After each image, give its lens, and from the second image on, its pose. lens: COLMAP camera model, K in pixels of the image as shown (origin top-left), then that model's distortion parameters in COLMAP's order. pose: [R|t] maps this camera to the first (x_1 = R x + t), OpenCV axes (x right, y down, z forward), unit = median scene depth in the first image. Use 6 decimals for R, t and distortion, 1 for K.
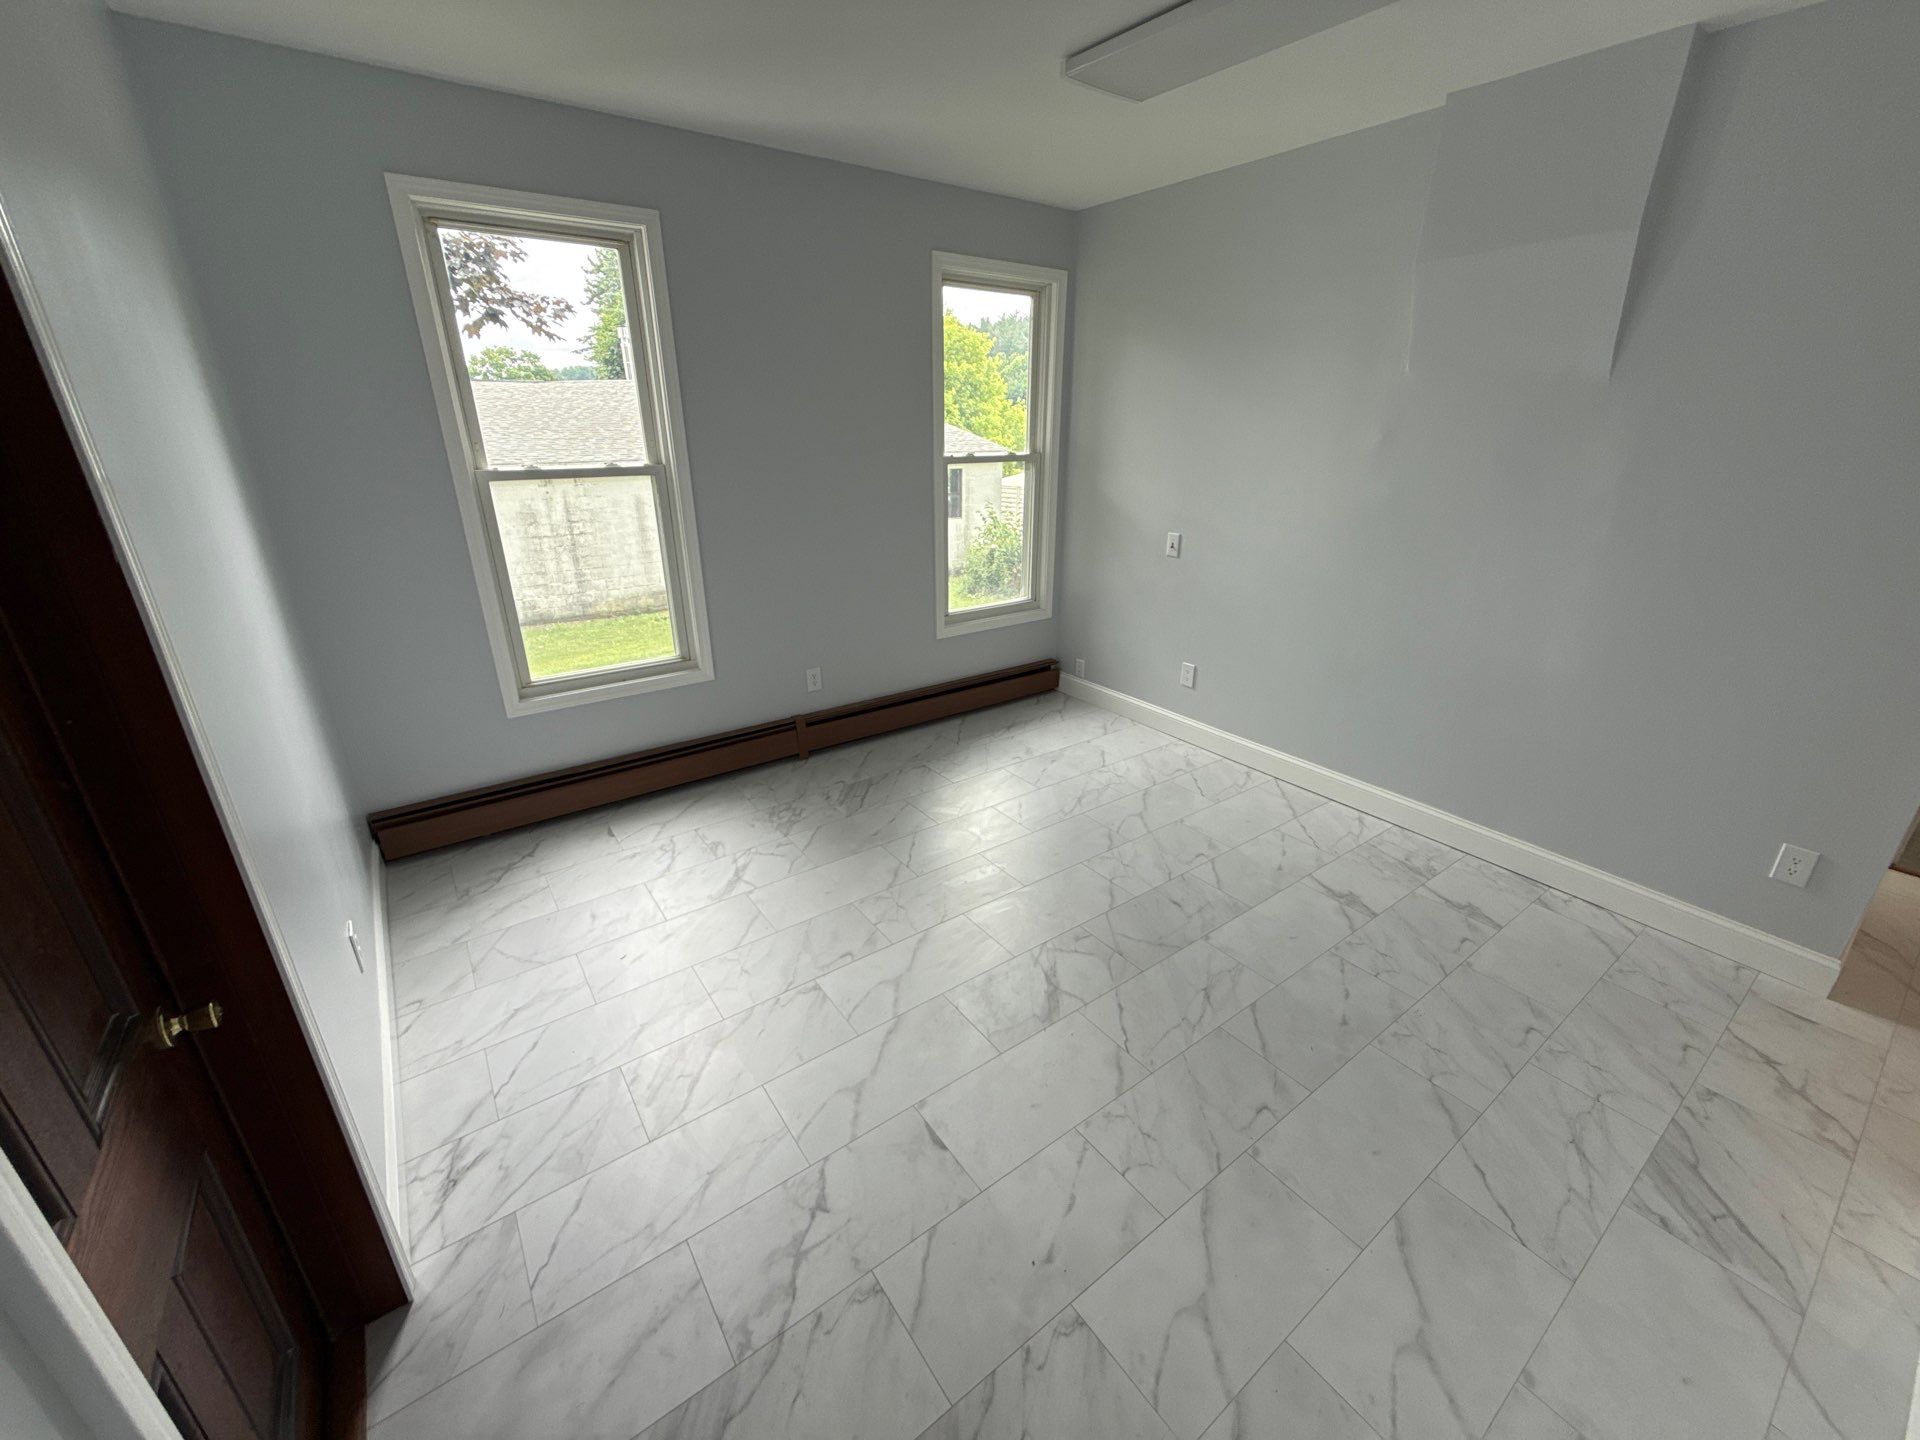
lens RADIAL K [[779.3, 0, 945.9], [0, 779.3, 750.9], [0, 0, 1]] dist [0.001681, -0.000270]
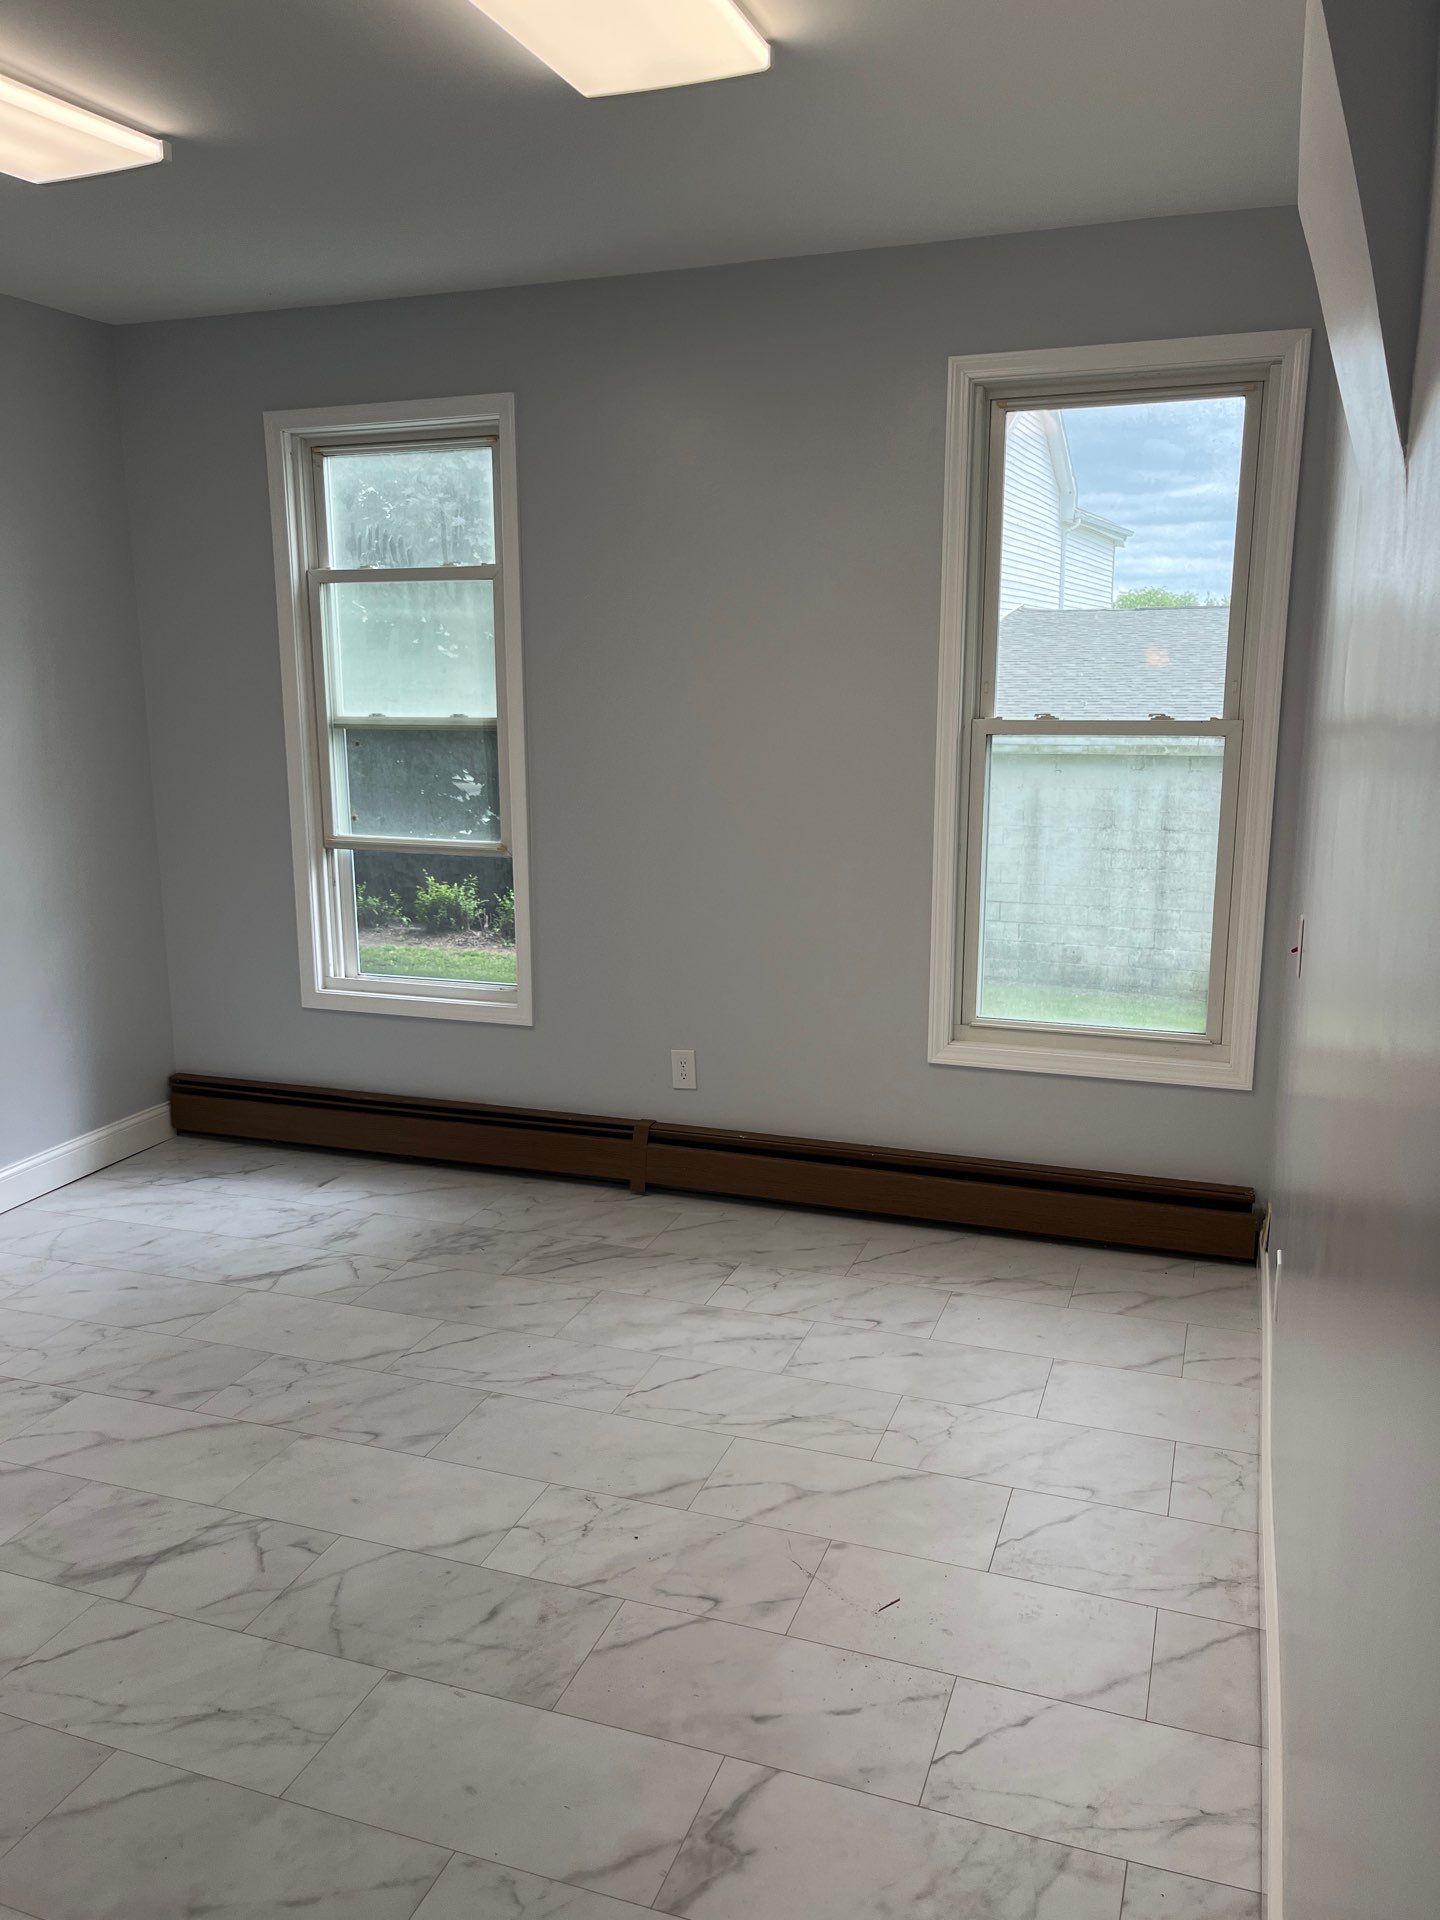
lens RADIAL K [[1458.8, 0, 668.6], [0, 1458.8, 991.2], [0, 0, 1]] dist [0.007685, -0.038773]
pose [[0.545039, 0.173747, -0.820210, 0.687567], [-0.323210, 0.946219, -0.014336, -0.122283], [0.773607, 0.272914, 0.571883, 0.331394]]
